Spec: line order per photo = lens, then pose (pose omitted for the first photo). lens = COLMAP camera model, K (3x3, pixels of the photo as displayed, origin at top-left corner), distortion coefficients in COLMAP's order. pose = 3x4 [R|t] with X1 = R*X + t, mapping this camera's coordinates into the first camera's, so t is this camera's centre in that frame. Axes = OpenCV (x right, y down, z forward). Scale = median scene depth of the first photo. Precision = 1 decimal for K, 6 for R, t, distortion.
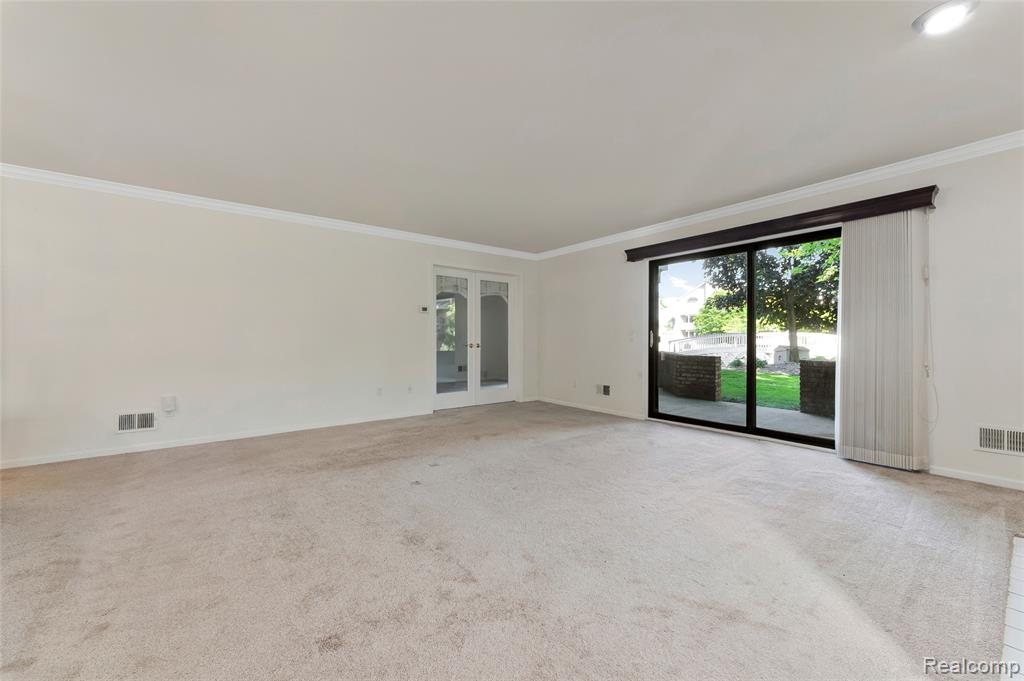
lens RADIAL K [[413.7, 0, 505.4], [0, 413.7, 338.2], [0, 0, 1]] dist [0.016410, -0.001435]
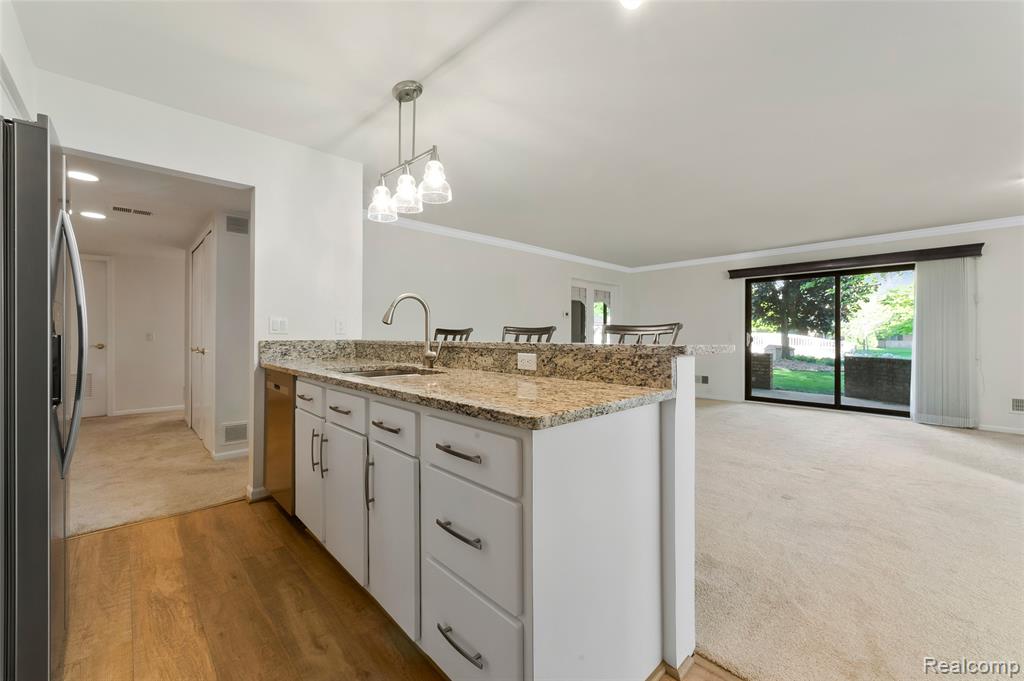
lens RADIAL K [[413.7, 0, 515.3], [0, 413.7, 335.2], [0, 0, 1]] dist [0.016410, -0.001435]
pose [[0.994732, 0.008593, 0.102151, -0.563358], [-0.008509, 0.999963, -0.001255, -0.004594], [-0.102158, 0.000379, 0.994768, -0.242533]]
